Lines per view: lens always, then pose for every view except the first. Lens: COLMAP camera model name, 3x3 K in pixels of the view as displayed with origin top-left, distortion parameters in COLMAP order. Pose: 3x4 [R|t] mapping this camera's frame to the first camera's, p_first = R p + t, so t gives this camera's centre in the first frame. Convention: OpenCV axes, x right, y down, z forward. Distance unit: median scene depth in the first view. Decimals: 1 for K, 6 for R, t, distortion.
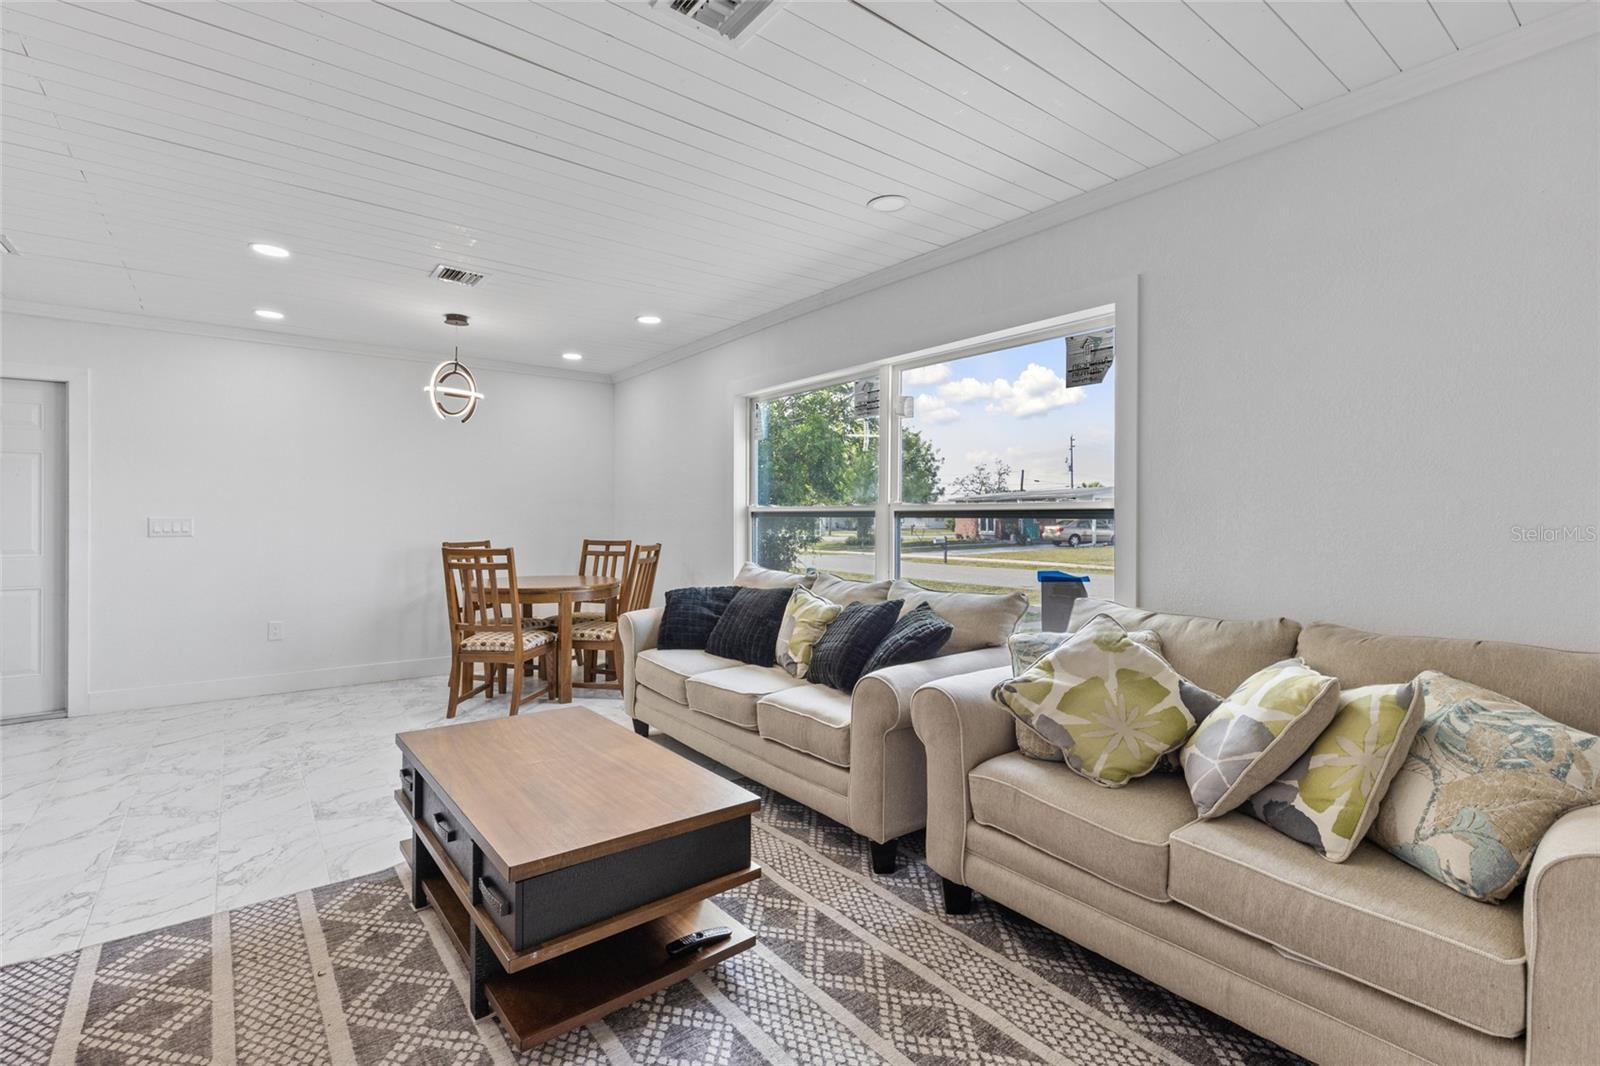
lens RADIAL K [[723.0, 0, 801.7], [0, 723.0, 512.8], [0, 0, 1]] dist [0.002984, 0.000064]
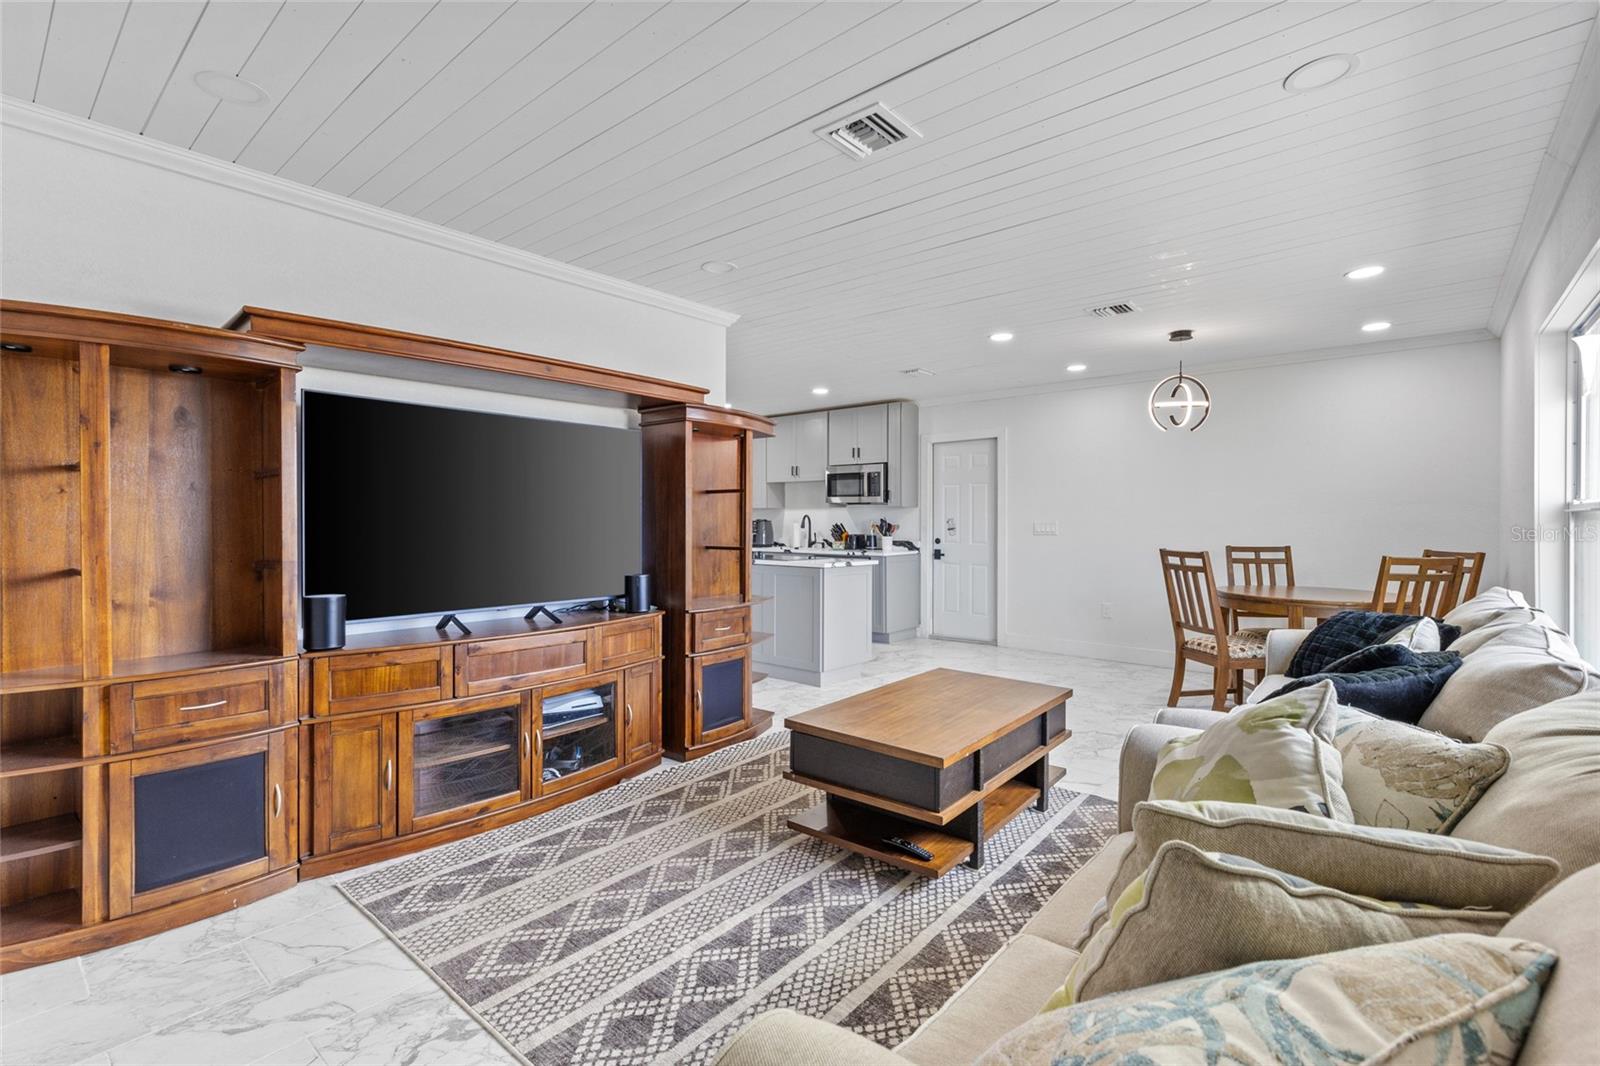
lens RADIAL K [[723.0, 0, 793.3], [0, 723.0, 528.5], [0, 0, 1]] dist [0.002984, 0.000064]
pose [[0.198878, 0.008864, -0.979984, 0.660239], [0.005024, 0.999937, 0.010064, 0.004278], [0.980011, -0.006925, 0.198821, 0.336877]]
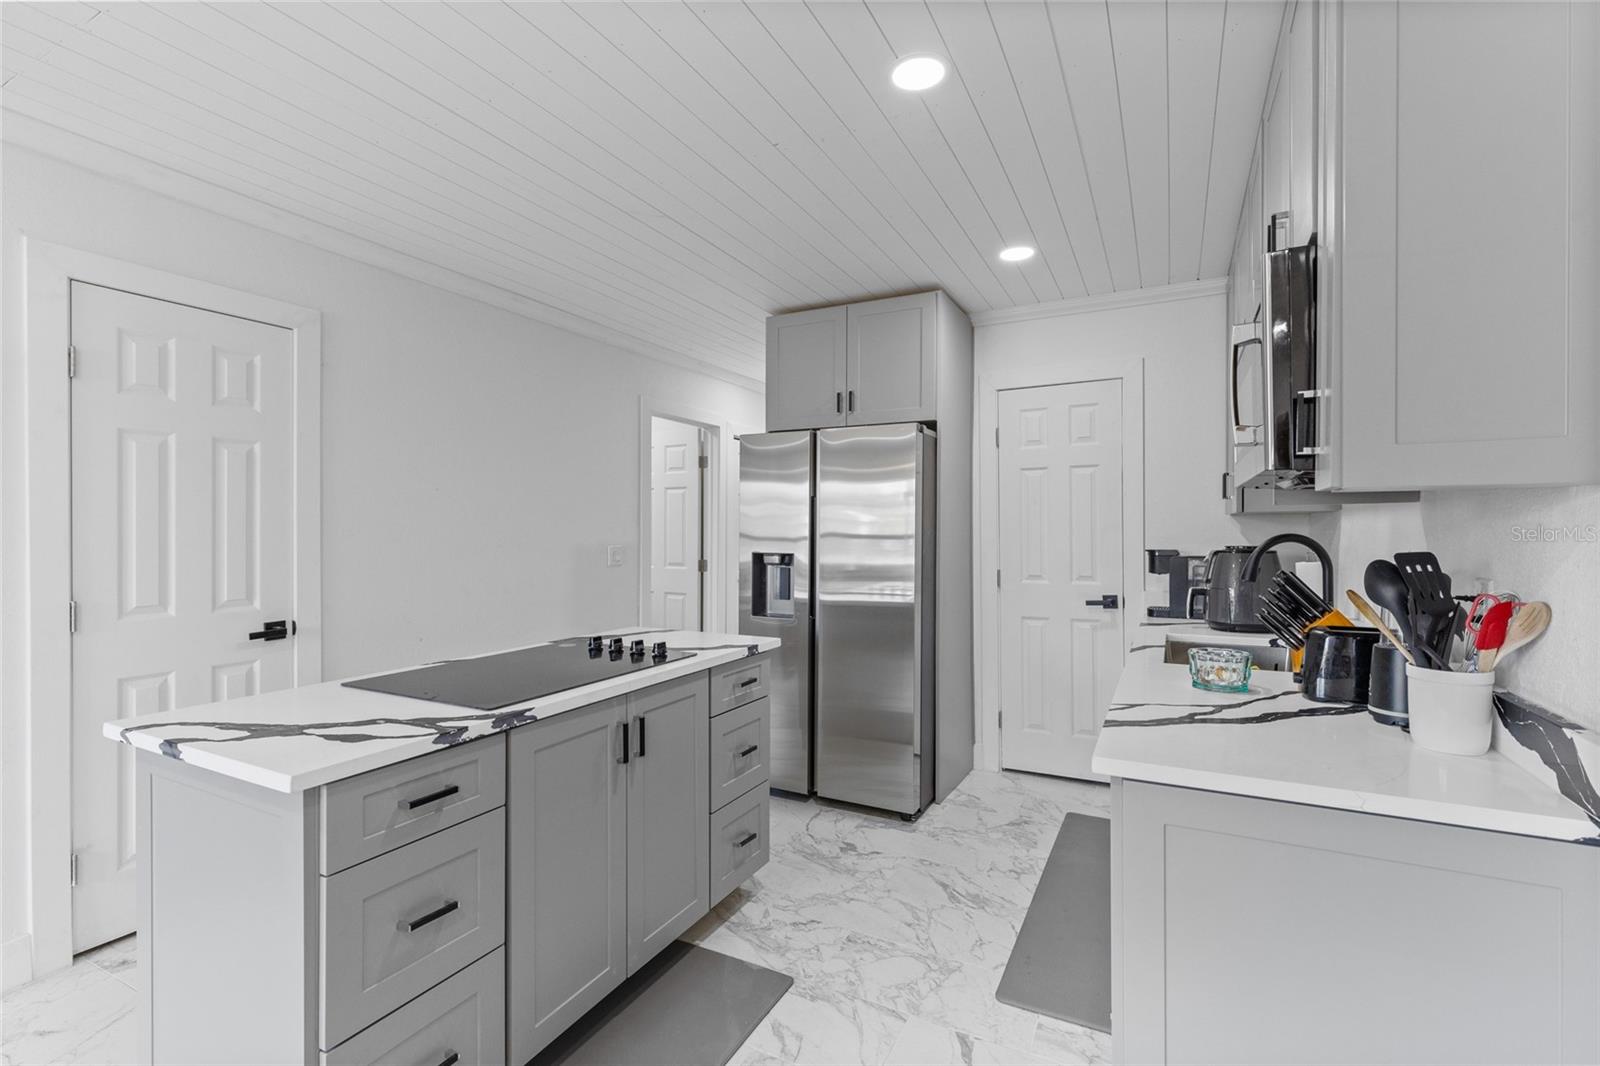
lens RADIAL K [[723.0, 0, 804.5], [0, 723.0, 537.6], [0, 0, 1]] dist [0.002984, 0.000064]
pose [[-0.906276, 0.005794, -0.422648, -1.193602], [0.005408, 0.999983, 0.002111, -0.017162], [0.422653, -0.000373, -0.906292, 1.381232]]
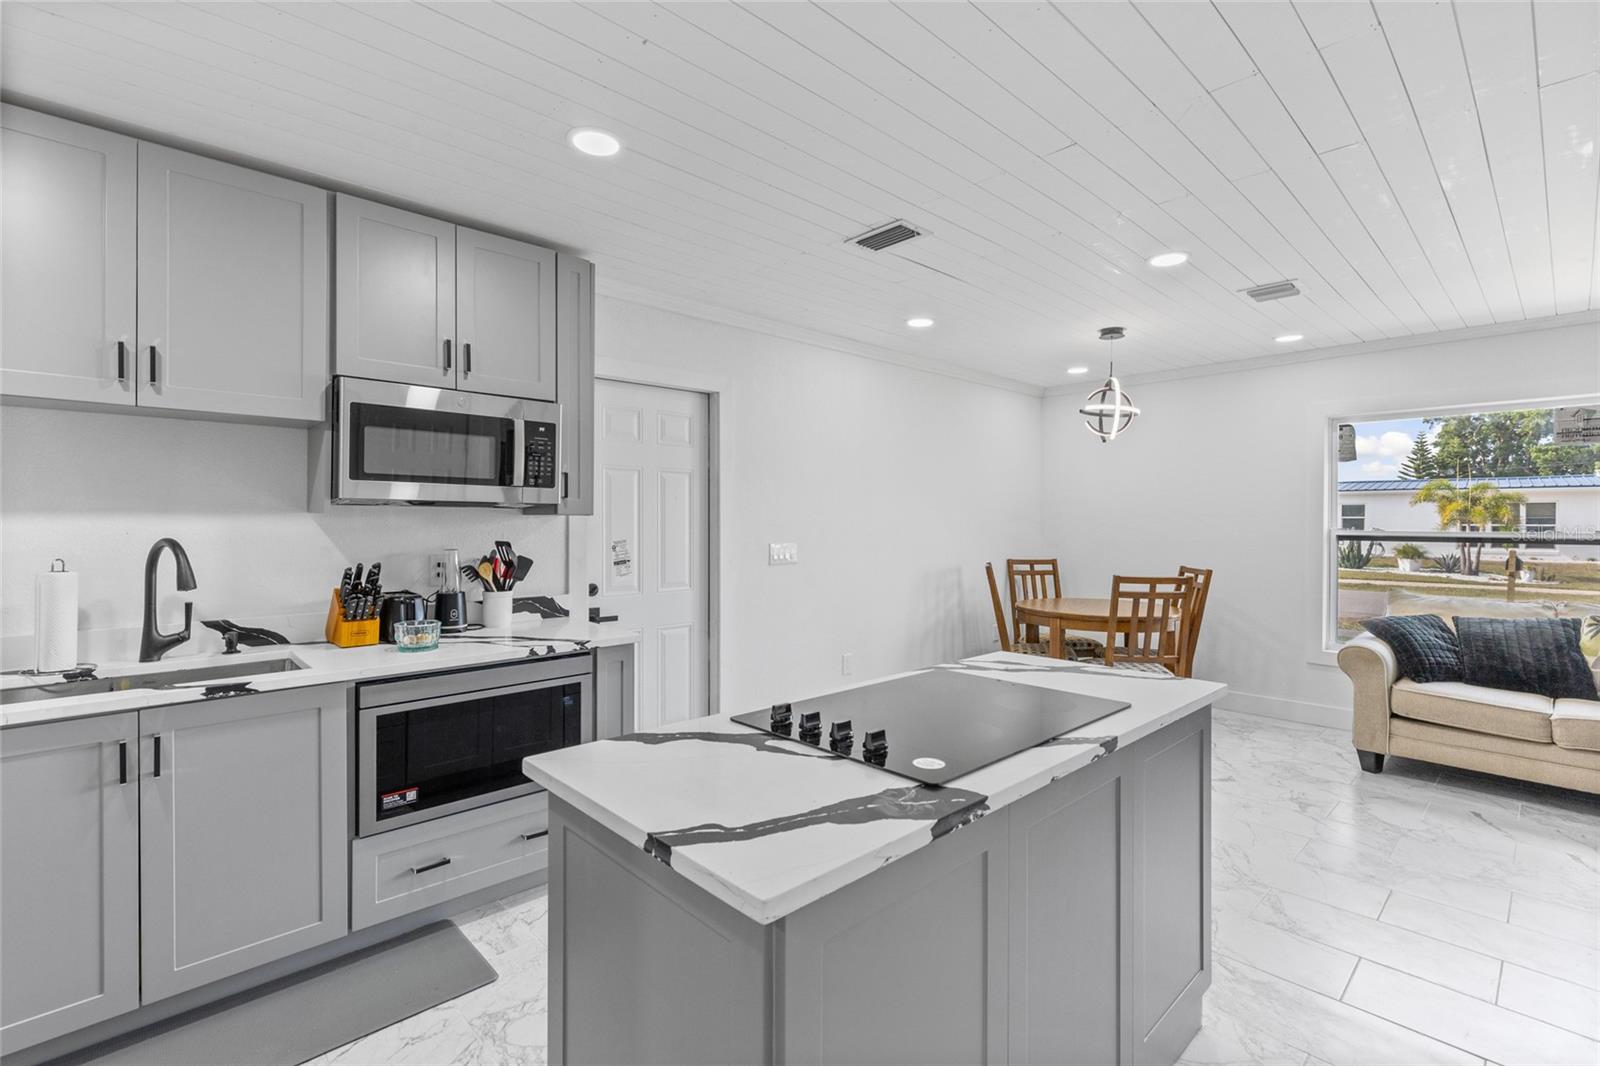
lens RADIAL K [[723.0, 0, 799.8], [0, 723.0, 523.3], [0, 0, 1]] dist [0.002984, 0.000064]
pose [[0.996254, -0.001554, 0.086463, -1.400315], [0.000684, 0.999949, 0.010086, -0.041248], [-0.086474, -0.009989, 0.996204, 0.148468]]
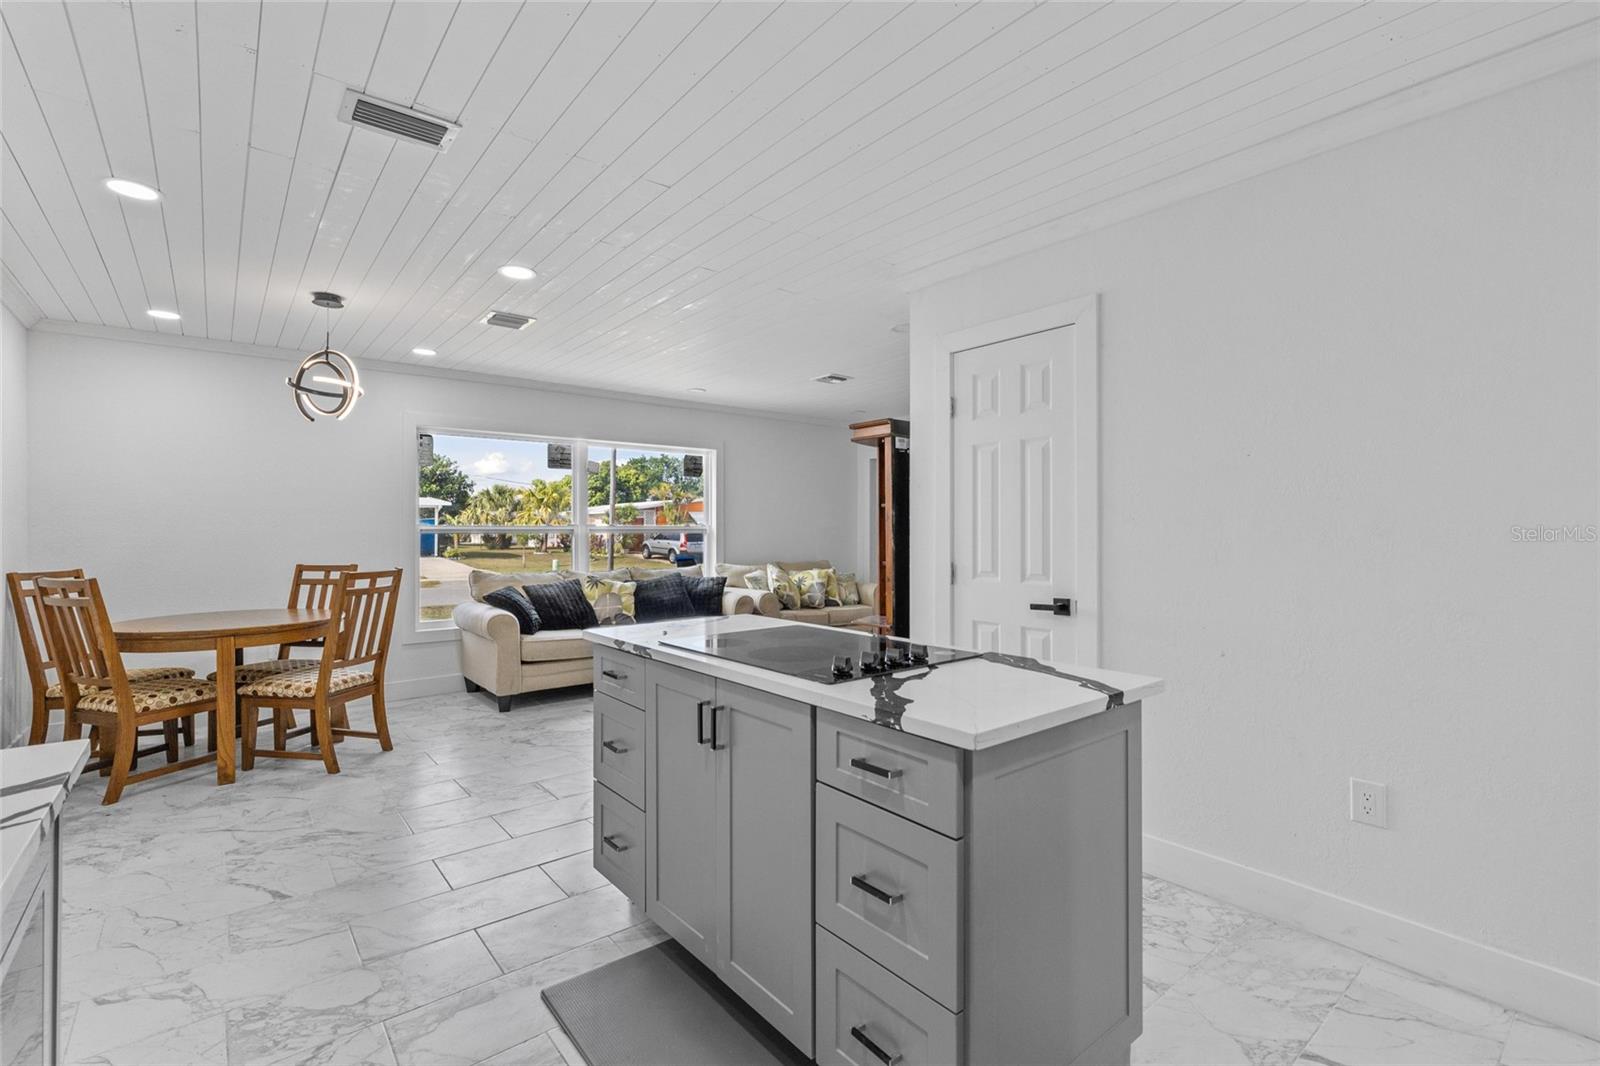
lens RADIAL K [[723.0, 0, 795.7], [0, 723.0, 531.2], [0, 0, 1]] dist [0.002984, 0.000064]
pose [[-0.015919, -0.004384, 0.999864, -1.919214], [-0.006480, 0.999970, 0.004281, -0.007830], [-0.999852, -0.006411, -0.015947, 0.696295]]
